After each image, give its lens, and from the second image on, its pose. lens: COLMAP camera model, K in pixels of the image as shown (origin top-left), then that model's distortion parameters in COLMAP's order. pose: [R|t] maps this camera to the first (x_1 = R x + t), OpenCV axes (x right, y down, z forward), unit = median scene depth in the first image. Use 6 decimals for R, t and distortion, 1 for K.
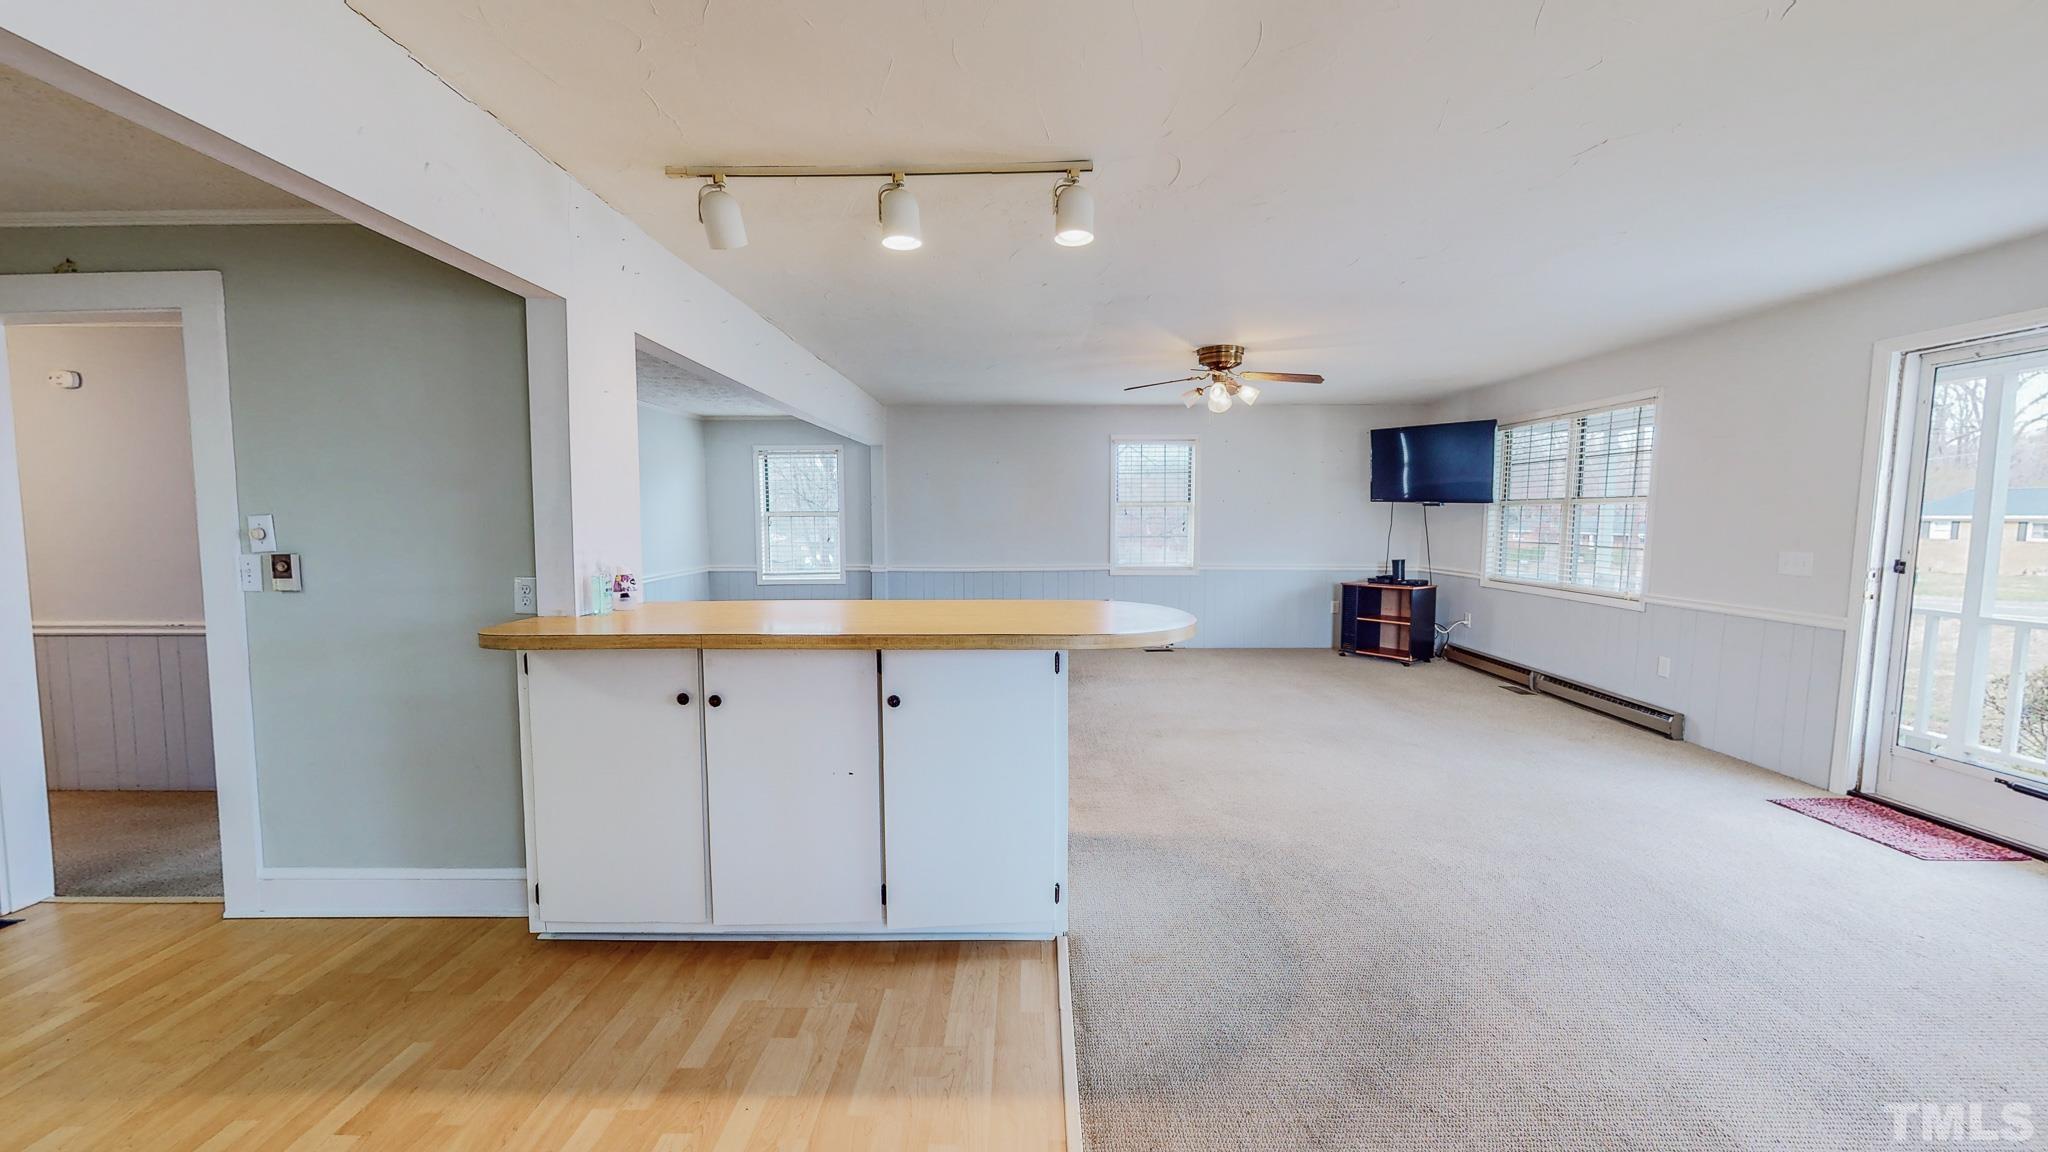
lens RADIAL K [[749.8, 0, 1024.0], [0, 749.8, 578.7], [0, 0, 1]] dist [-0.000734, -0.000001]
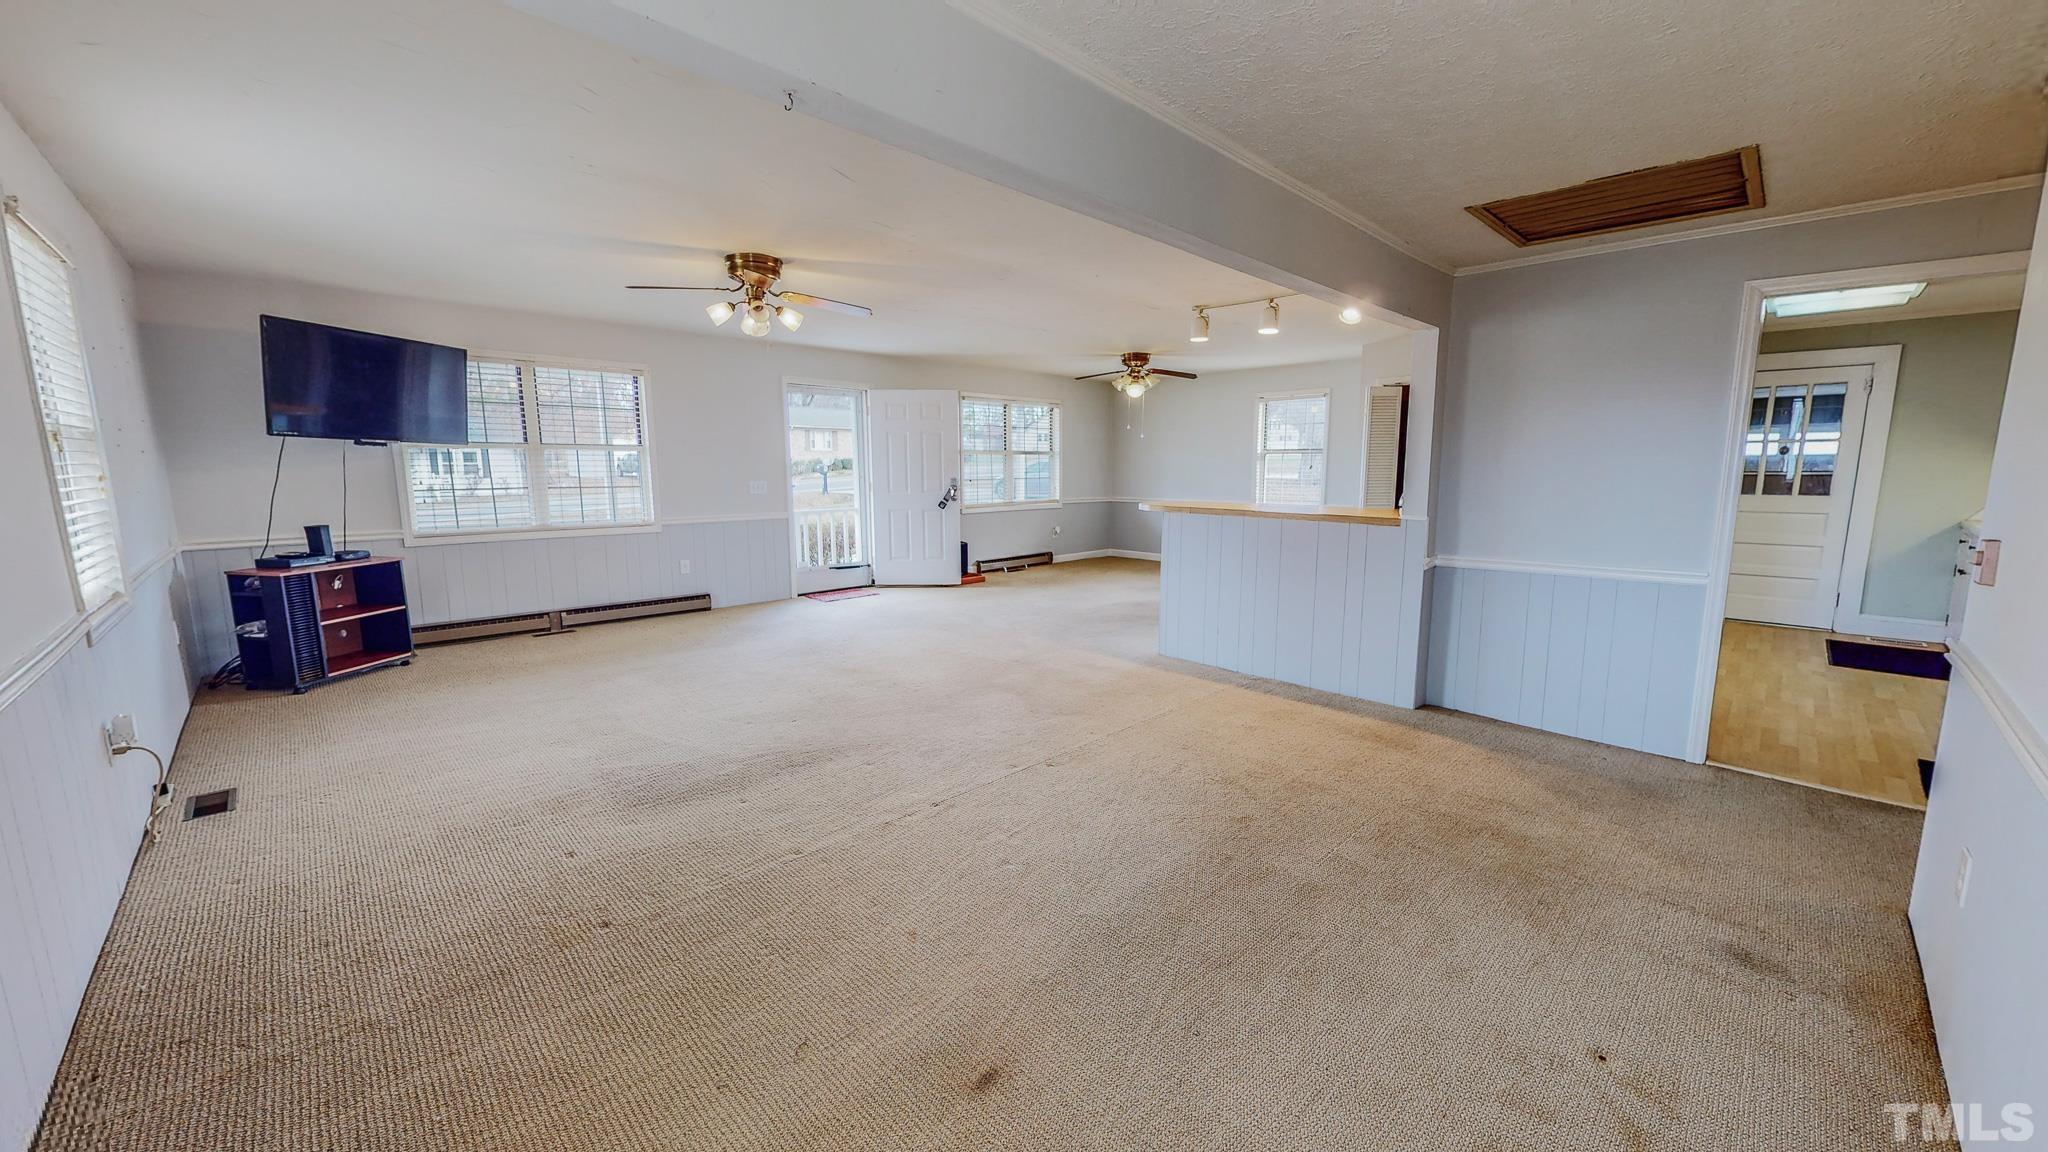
lens RADIAL K [[749.8, 0, 1024.0], [0, 749.8, 578.7], [0, 0, 1]] dist [-0.000734, -0.000001]
pose [[-0.703906, -0.107778, 0.702068, -0.608650], [0.059317, 0.976048, 0.209311, -0.121081], [-0.707812, 0.188980, -0.680654, 1.499920]]
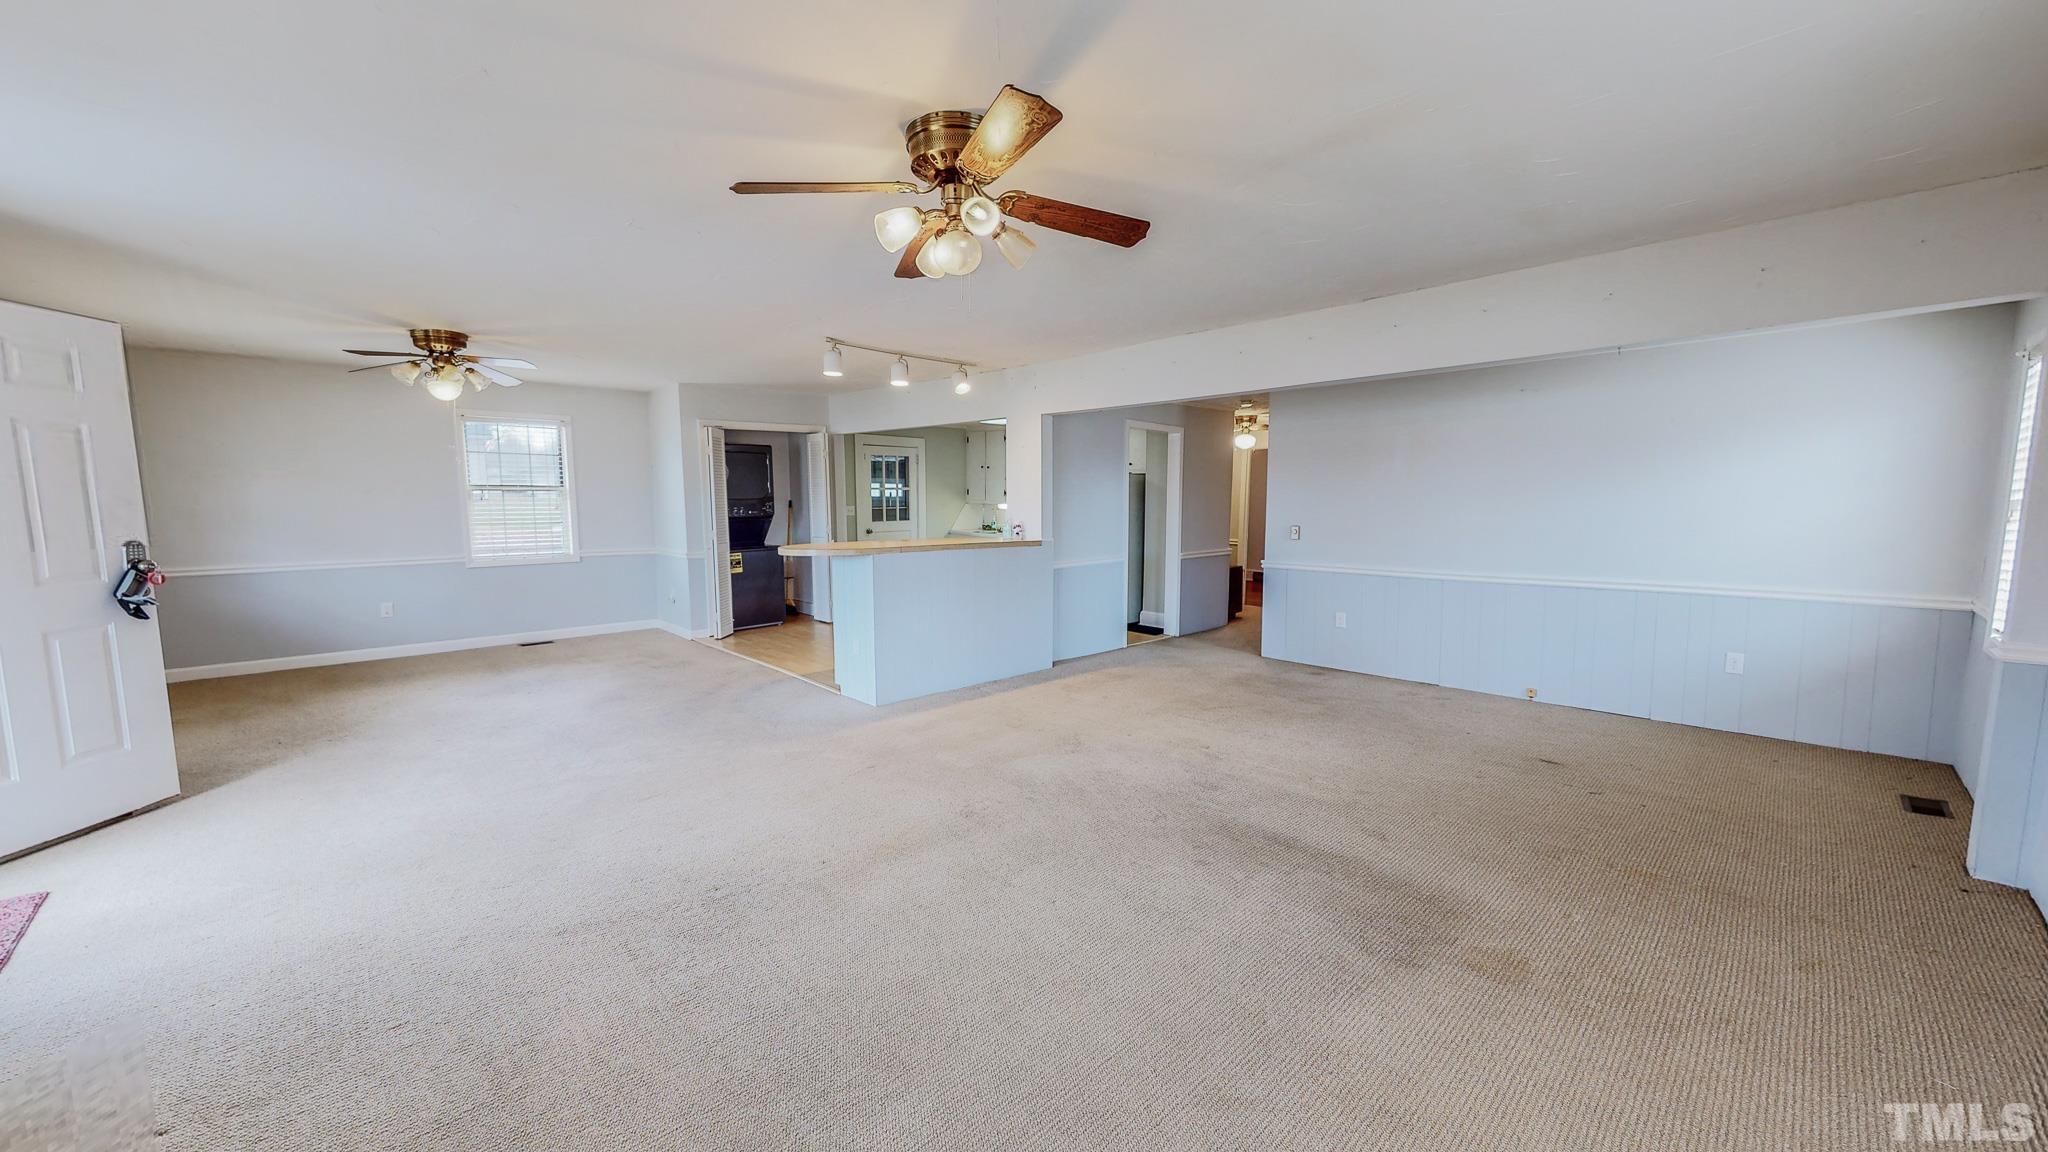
lens RADIAL K [[749.8, 0, 1024.0], [0, 749.8, 578.7], [0, 0, 1]] dist [-0.000734, -0.000001]
pose [[-0.718287, 0.073033, -0.691903, 0.599892], [-0.057065, 0.984940, 0.163205, -0.122466], [0.693403, 0.156711, -0.703302, 1.466213]]
